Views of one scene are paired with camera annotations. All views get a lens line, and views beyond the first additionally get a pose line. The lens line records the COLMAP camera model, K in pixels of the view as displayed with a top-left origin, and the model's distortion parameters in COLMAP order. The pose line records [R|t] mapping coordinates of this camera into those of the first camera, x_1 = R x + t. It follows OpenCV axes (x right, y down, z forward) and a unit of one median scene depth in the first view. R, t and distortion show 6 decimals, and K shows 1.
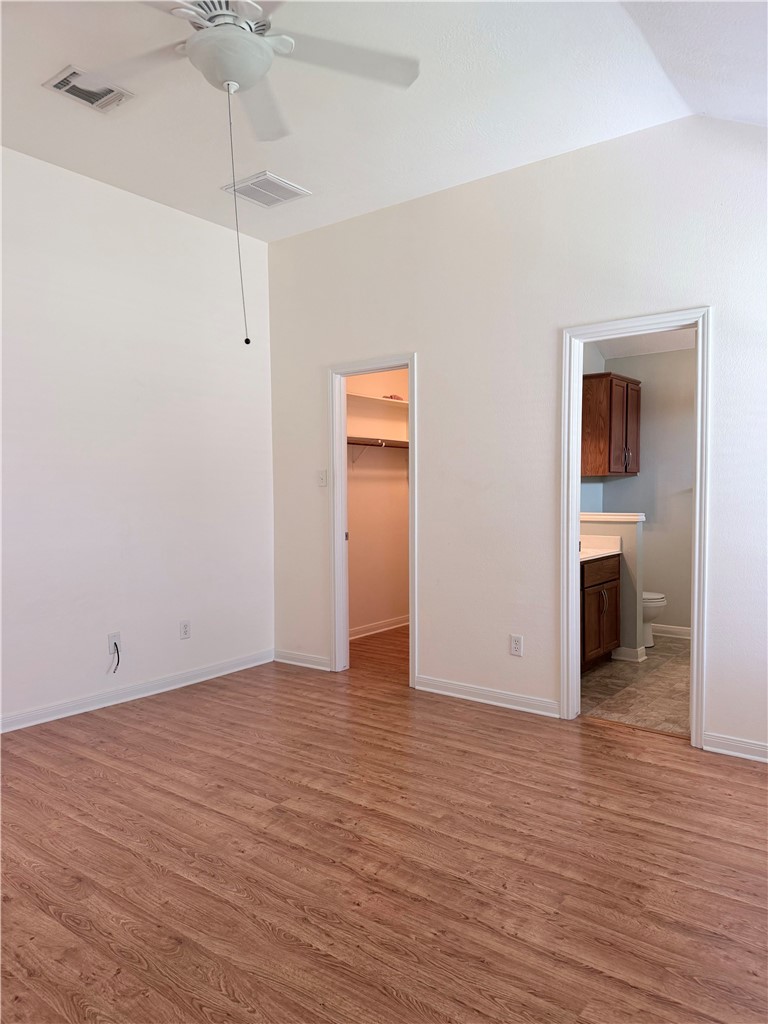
lens RADIAL K [[708.0, 0, 380.4], [0, 708.0, 514.3], [0, 0, 1]] dist [0.131668, -0.213647]
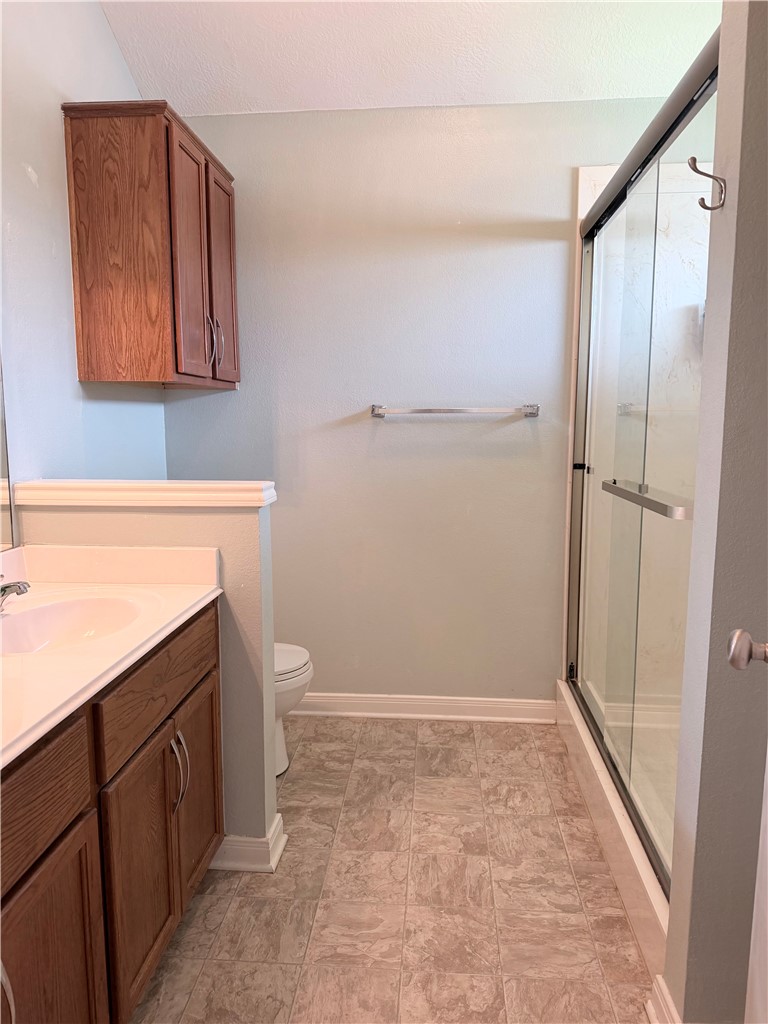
lens RADIAL K [[708.0, 0, 380.4], [0, 708.0, 514.3], [0, 0, 1]] dist [0.131668, -0.213647]
pose [[0.834936, -0.071208, 0.545720, 0.192741], [0.019559, 0.994807, 0.099883, -0.018895], [-0.549999, -0.072722, 0.831993, 0.605924]]
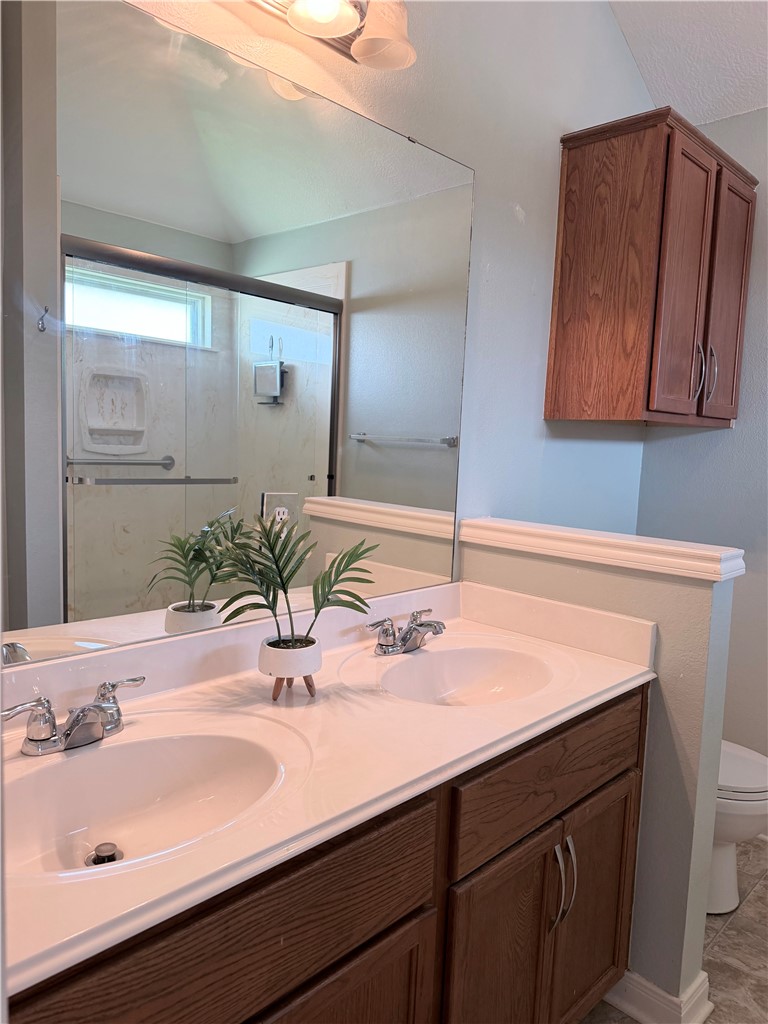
lens RADIAL K [[710.5, 0, 384.0], [0, 710.5, 512.0], [0, 0, 1]] dist [0.004745, -0.007461]
pose [[0.992854, 0.052317, -0.107260, 0.233767], [-0.045697, 0.996949, 0.063279, -0.026048], [0.110243, -0.057925, 0.992215, 0.645445]]
